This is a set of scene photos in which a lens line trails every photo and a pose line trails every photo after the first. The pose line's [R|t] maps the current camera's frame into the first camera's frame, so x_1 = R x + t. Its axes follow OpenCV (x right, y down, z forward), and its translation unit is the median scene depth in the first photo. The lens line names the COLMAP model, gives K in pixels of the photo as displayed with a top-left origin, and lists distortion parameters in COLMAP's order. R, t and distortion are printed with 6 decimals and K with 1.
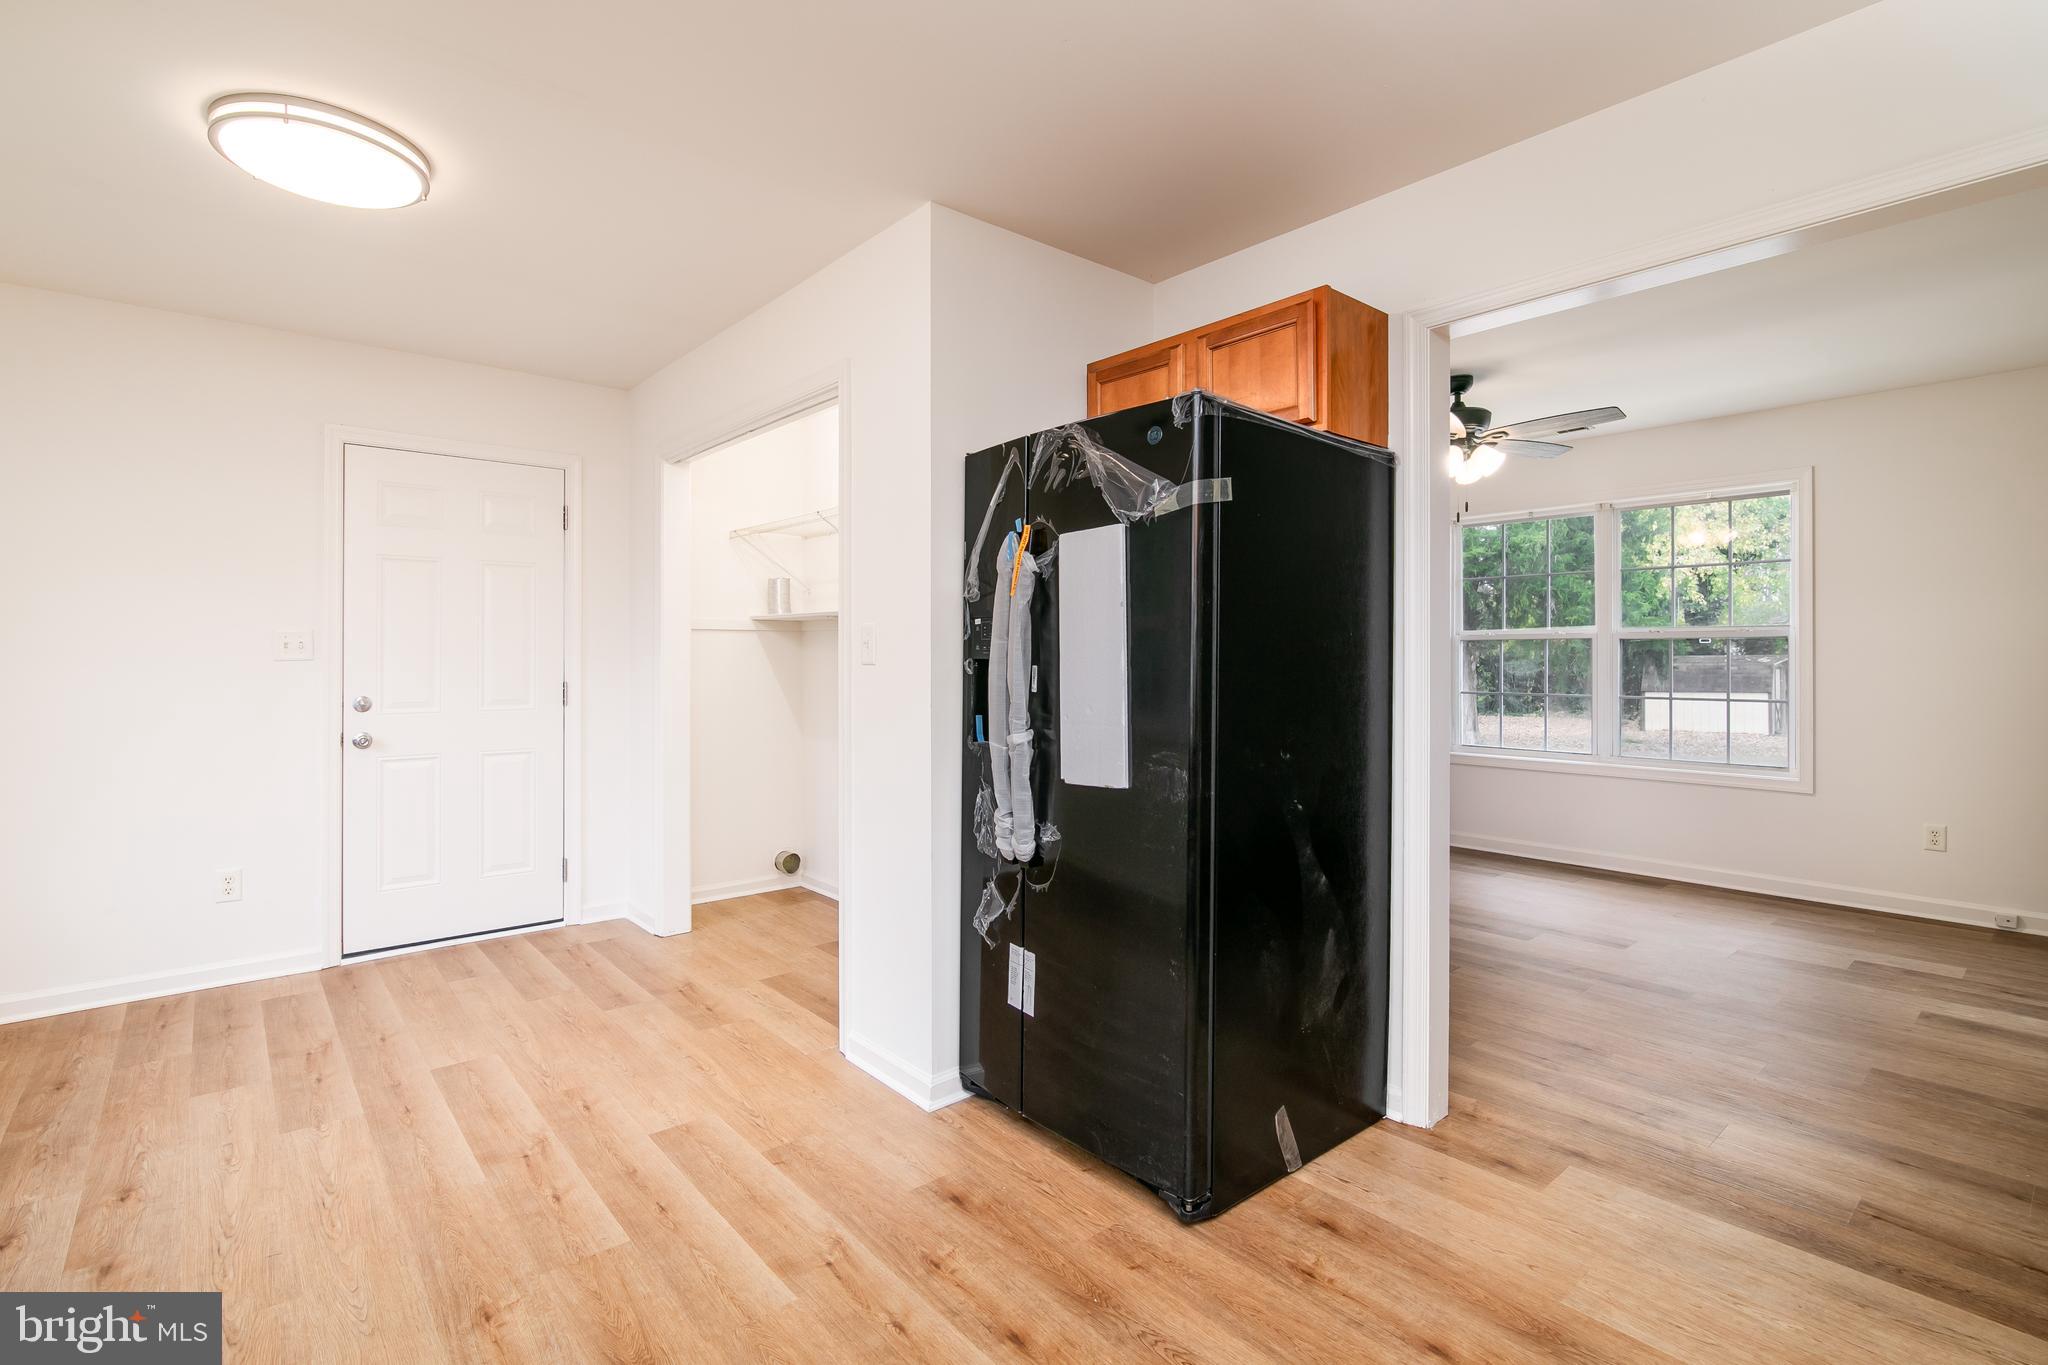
lens RADIAL K [[954.3, 0, 1033.1], [0, 954.3, 660.0], [0, 0, 1]] dist [-0.007405, -0.000158]
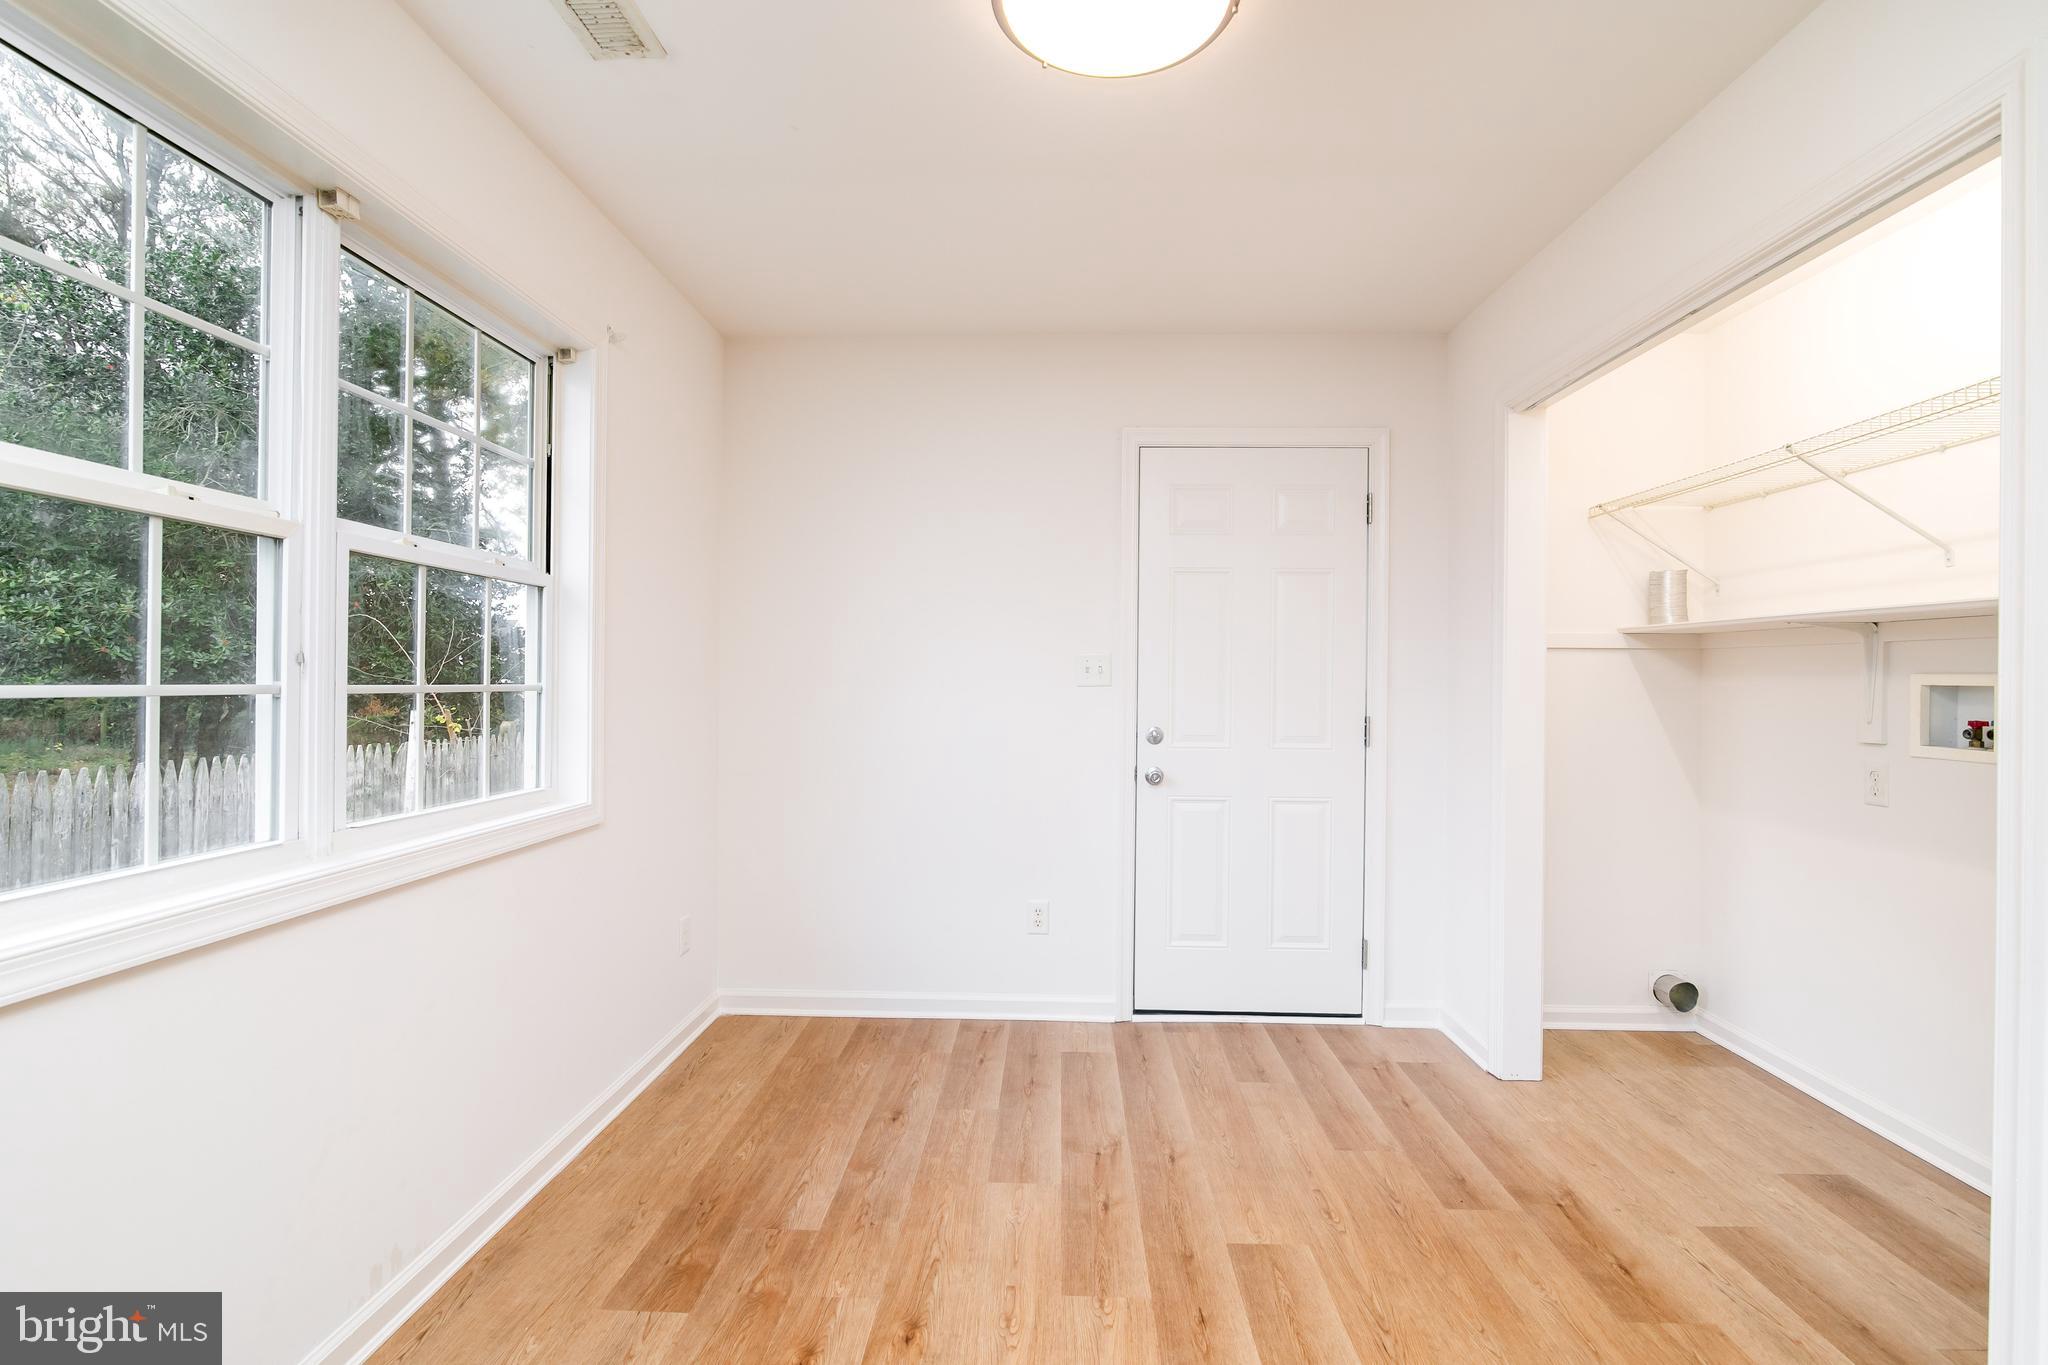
lens RADIAL K [[954.3, 0, 1033.1], [0, 954.3, 660.0], [0, 0, 1]] dist [-0.007405, -0.000158]
pose [[0.738744, -0.007893, -0.673940, -0.216186], [-0.011125, 0.999652, -0.023902, -0.002243], [0.673895, 0.025155, 0.738399, 0.302506]]
